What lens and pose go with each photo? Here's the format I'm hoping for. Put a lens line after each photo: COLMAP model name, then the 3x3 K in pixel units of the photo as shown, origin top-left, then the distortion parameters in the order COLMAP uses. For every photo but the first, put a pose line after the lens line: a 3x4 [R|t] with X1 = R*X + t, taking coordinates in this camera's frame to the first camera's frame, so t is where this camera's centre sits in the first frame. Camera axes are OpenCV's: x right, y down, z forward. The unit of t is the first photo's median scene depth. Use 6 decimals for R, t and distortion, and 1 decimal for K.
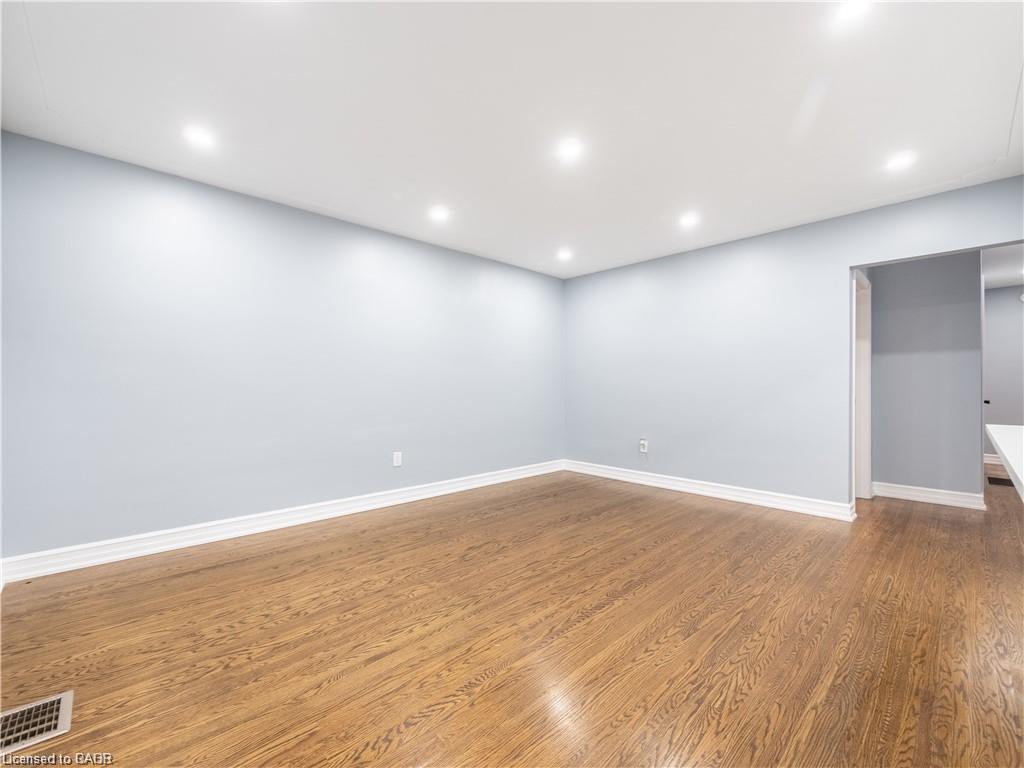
lens RADIAL K [[430.3, 0, 510.0], [0, 430.3, 385.3], [0, 0, 1]] dist [-0.008187, 0.000056]
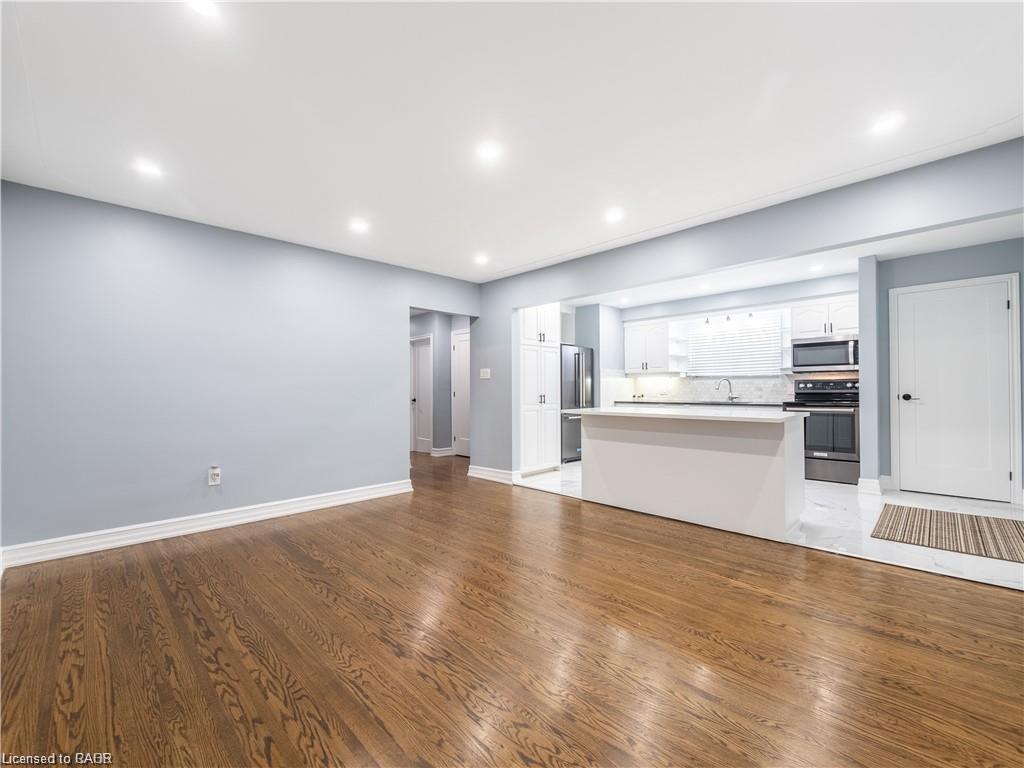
lens RADIAL K [[430.3, 0, 512.4], [0, 430.3, 387.6], [0, 0, 1]] dist [-0.008187, 0.000056]
pose [[-0.022319, 0.006912, 0.999727, -0.683483], [0.000366, 0.999976, -0.006905, -0.006830], [-0.999751, 0.000212, -0.022321, 0.801963]]
